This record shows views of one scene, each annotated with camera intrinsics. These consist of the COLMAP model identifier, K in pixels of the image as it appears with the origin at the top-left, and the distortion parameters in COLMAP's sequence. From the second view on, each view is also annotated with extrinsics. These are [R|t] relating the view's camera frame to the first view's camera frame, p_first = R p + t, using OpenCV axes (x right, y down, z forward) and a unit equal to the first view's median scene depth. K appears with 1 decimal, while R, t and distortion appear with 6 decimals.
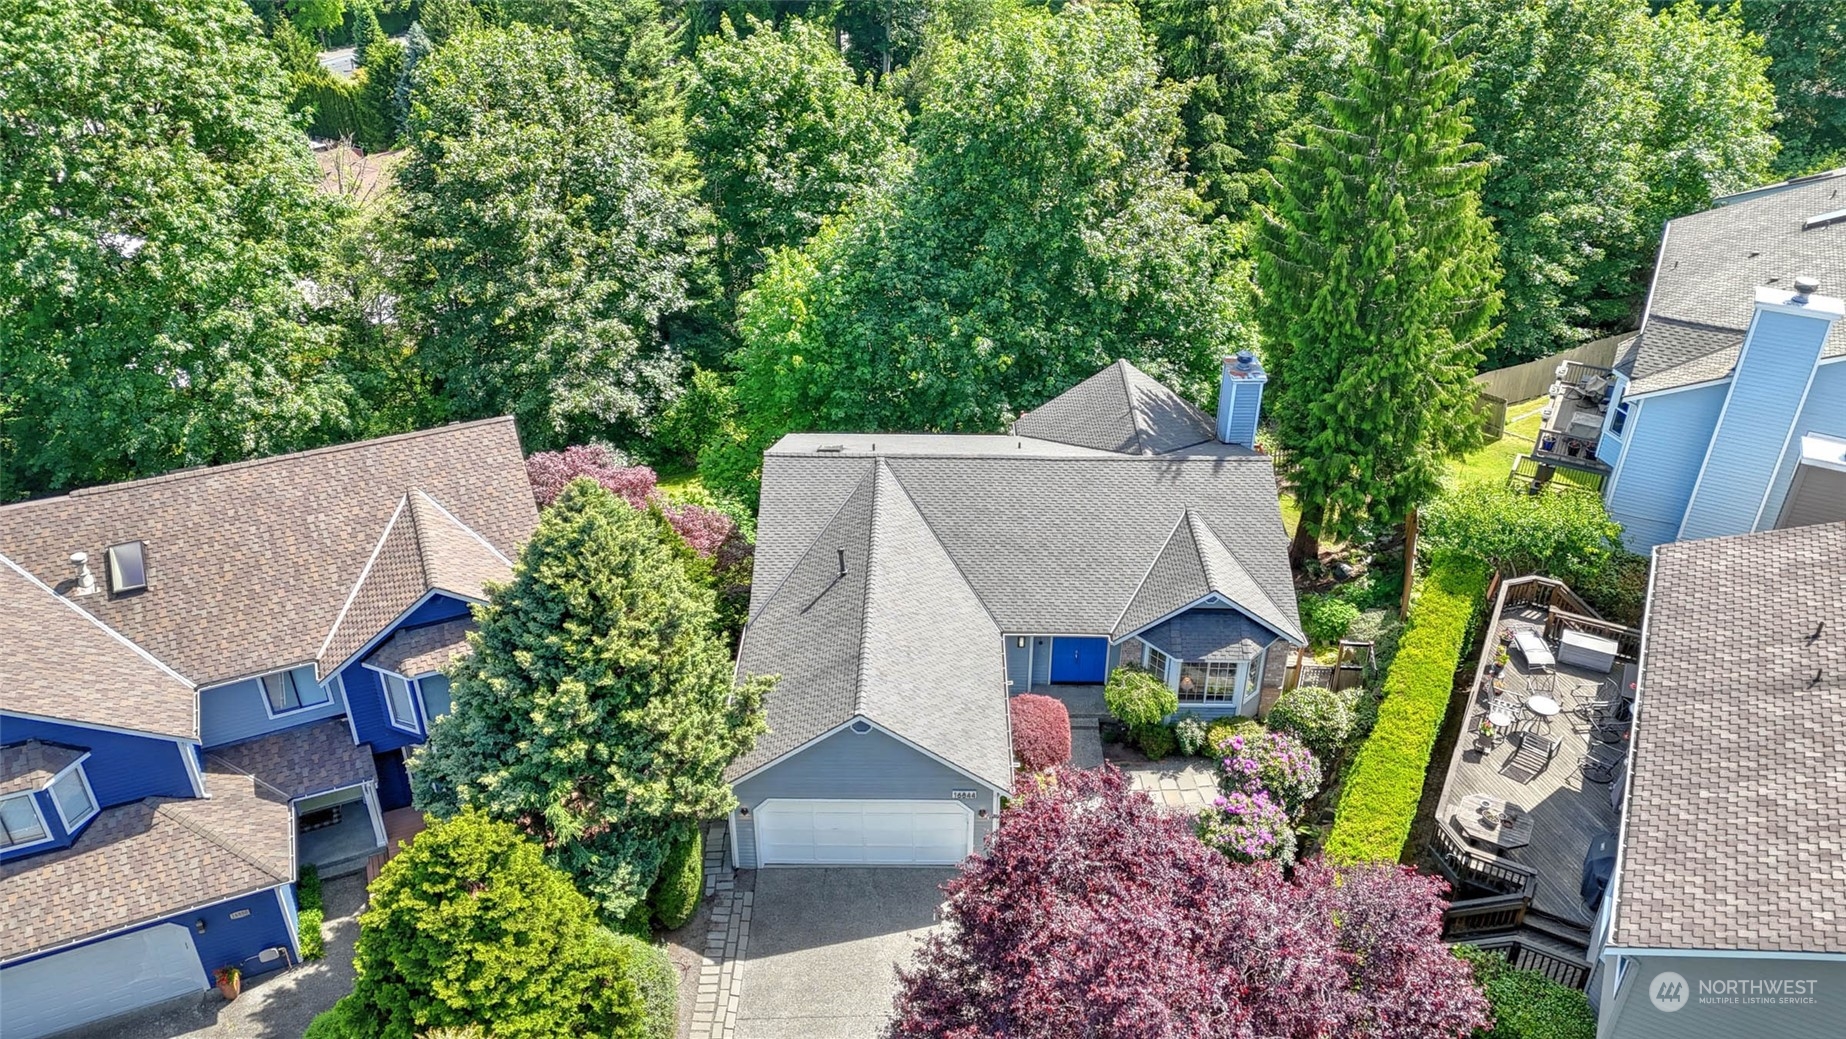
lens RADIAL K [[1397.4, 0, 923.0], [0, 1397.4, 519.5], [0, 0, 1]] dist [0.107375, -0.116329]
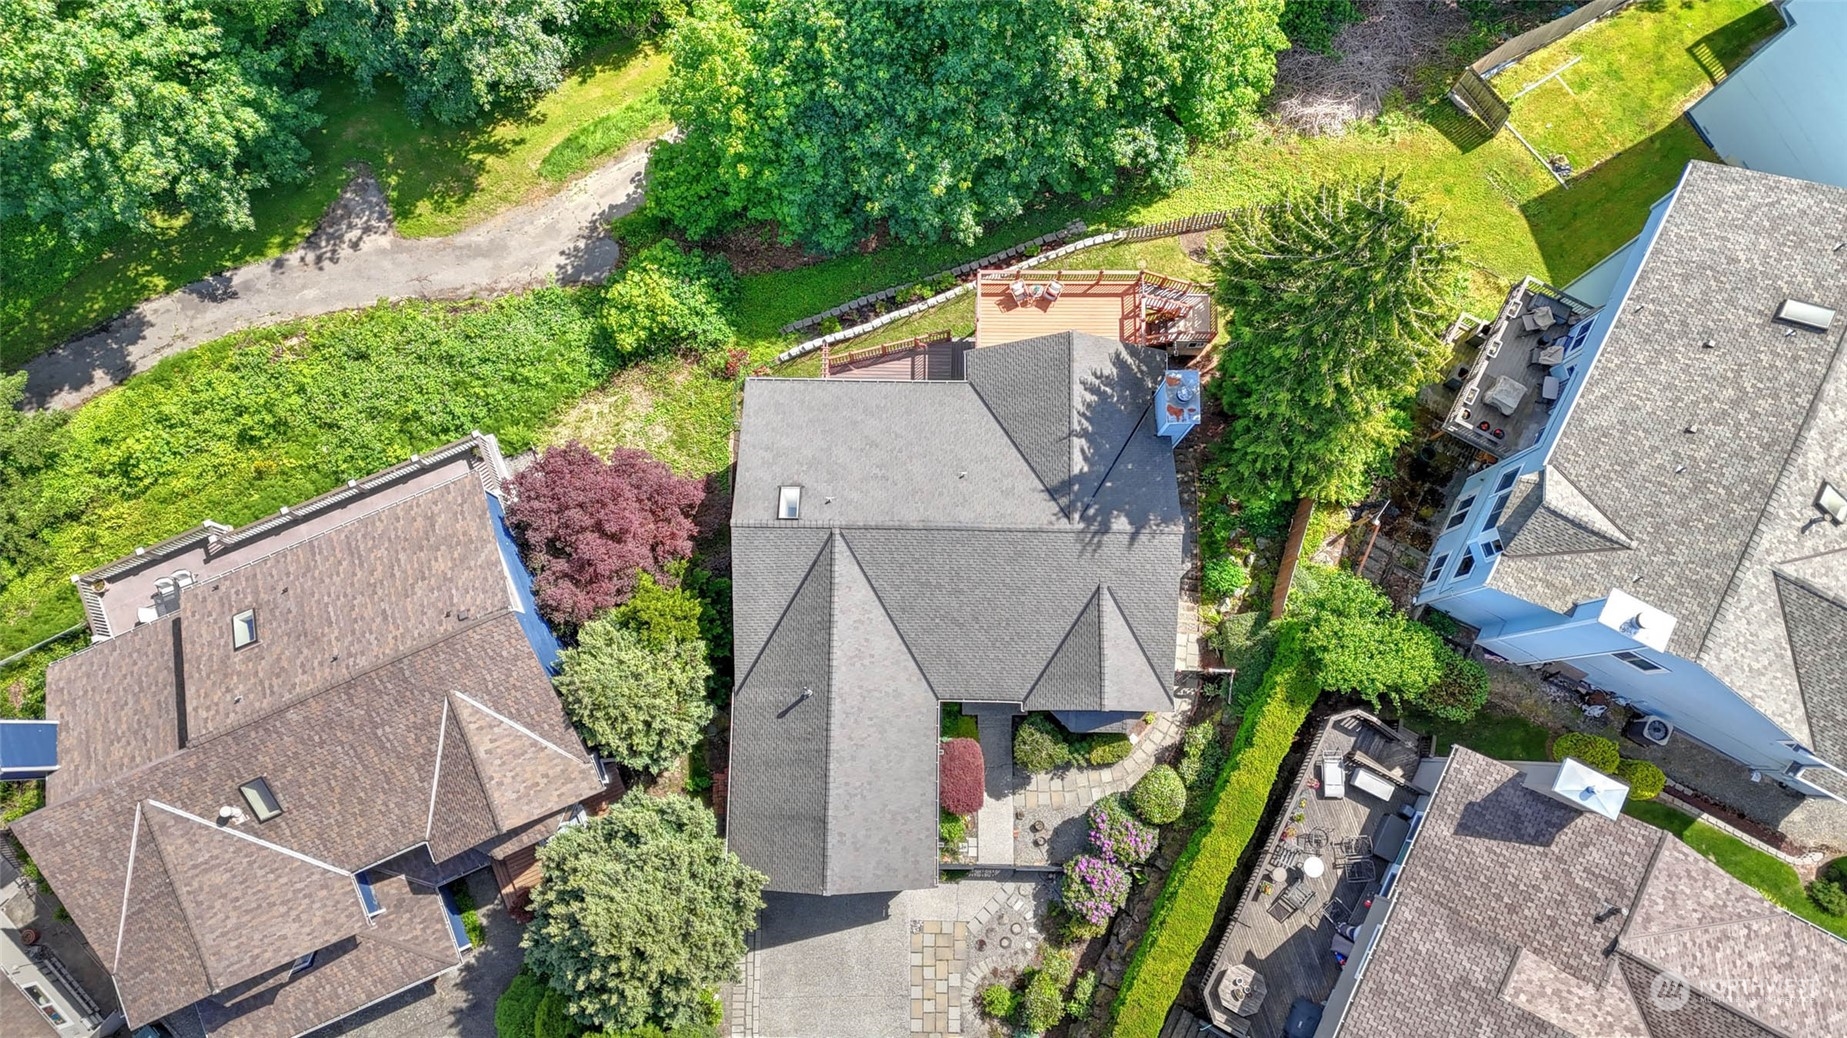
lens RADIAL K [[1398.1, 0, 923.5], [0, 1398.1, 519.0], [0, 0, 1]] dist [0.107375, -0.116329]
pose [[0.999993, -0.000757, 0.003743, 0.025975], [-0.002421, 0.632413, 0.774627, -0.665311], [-0.002954, -0.774631, 0.632407, 0.216948]]
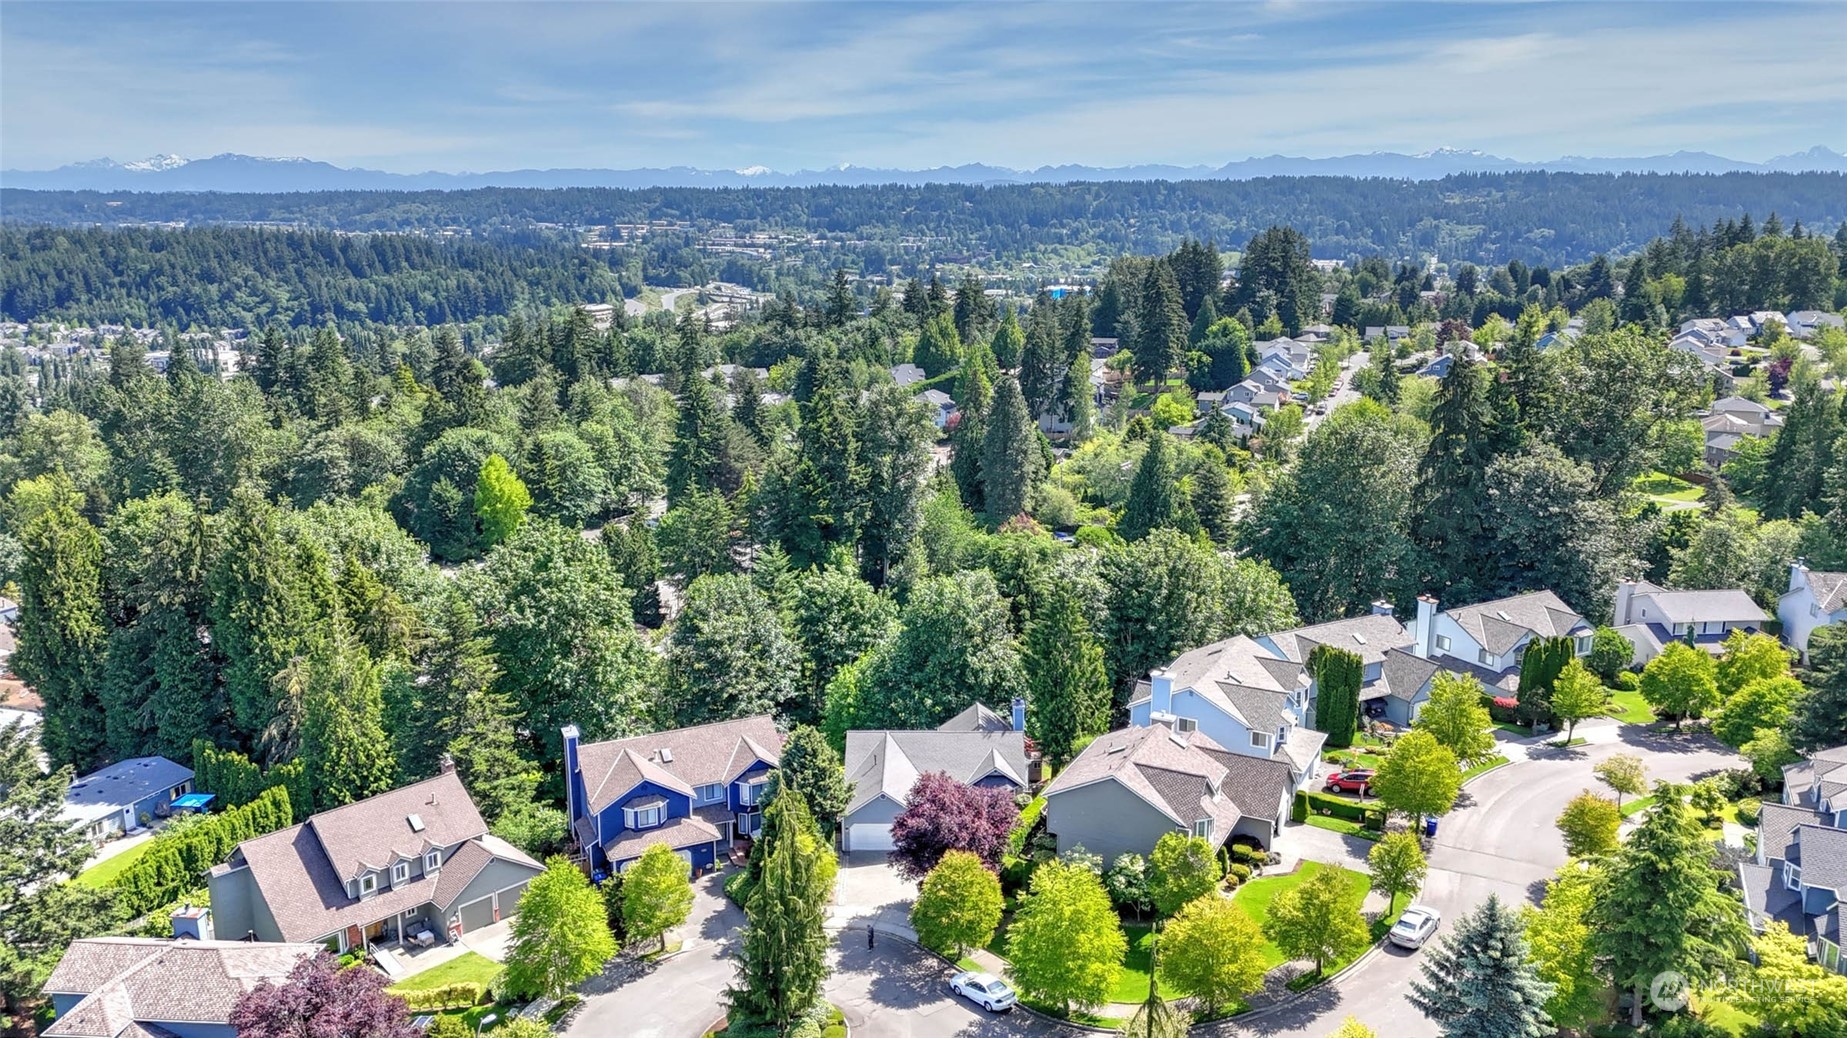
lens RADIAL K [[1398.1, 0, 923.5], [0, 1398.1, 519.0], [0, 0, 1]] dist [0.107375, -0.116329]
pose [[0.999963, -0.006954, 0.005089, 0.023374], [0.008187, 0.950889, -0.309424, 0.319599], [-0.002688, 0.309455, 0.950910, -1.391725]]
